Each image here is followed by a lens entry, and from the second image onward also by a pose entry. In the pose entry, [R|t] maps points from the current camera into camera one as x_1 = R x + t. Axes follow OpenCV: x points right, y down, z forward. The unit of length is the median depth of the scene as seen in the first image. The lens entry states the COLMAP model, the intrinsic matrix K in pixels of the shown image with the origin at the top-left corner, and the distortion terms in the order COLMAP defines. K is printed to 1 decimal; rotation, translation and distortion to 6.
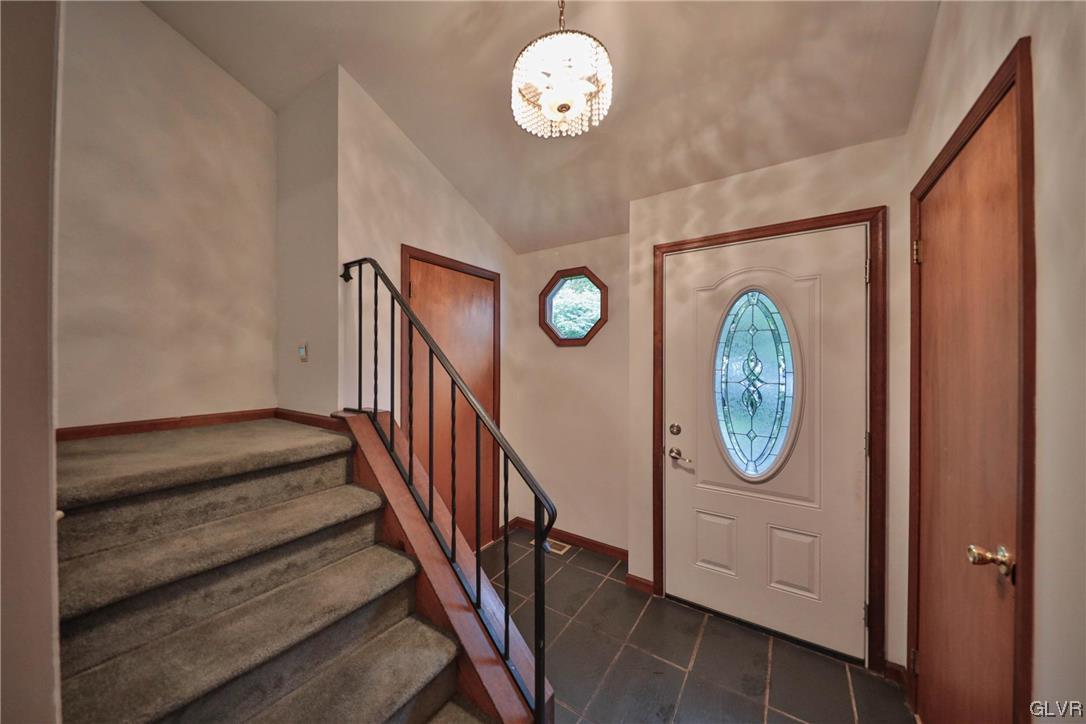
lens RADIAL K [[363.5, 0, 534.9], [0, 363.5, 364.6], [0, 0, 1]] dist [-0.006555, -0.000201]
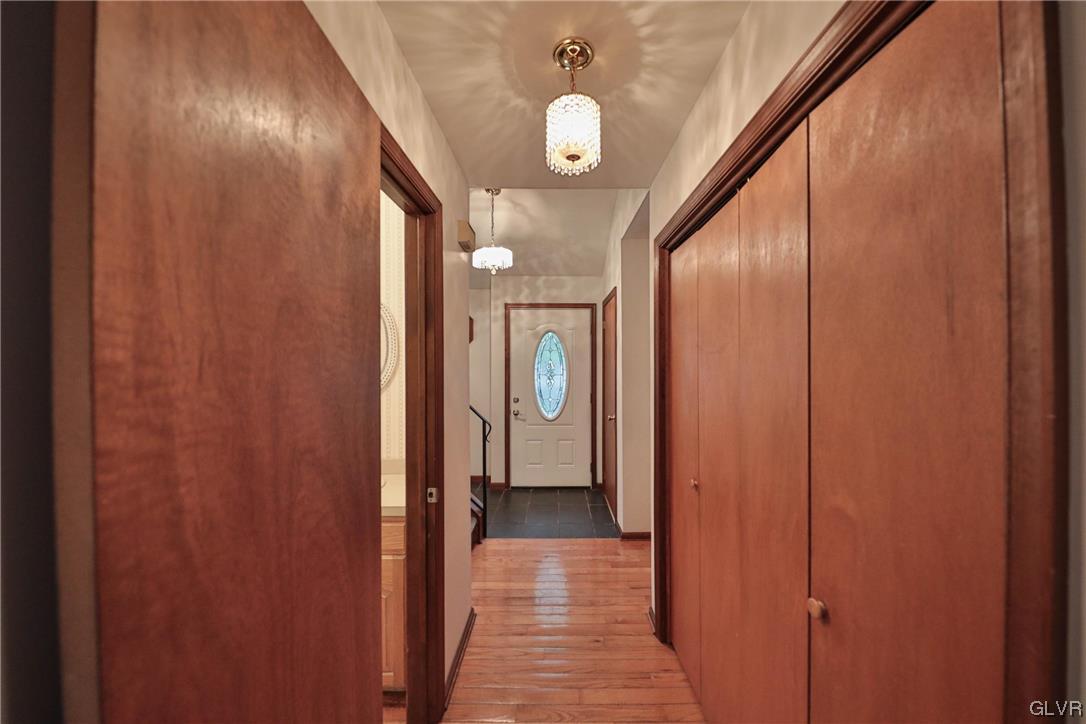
lens RADIAL K [[363.5, 0, 548.1], [0, 363.5, 364.7], [0, 0, 1]] dist [-0.006555, -0.000201]
pose [[0.831950, 0.001491, 0.554848, -0.576563], [0.001751, 0.999984, -0.005311, 0.001421], [-0.554848, 0.005390, 0.831935, -0.747146]]
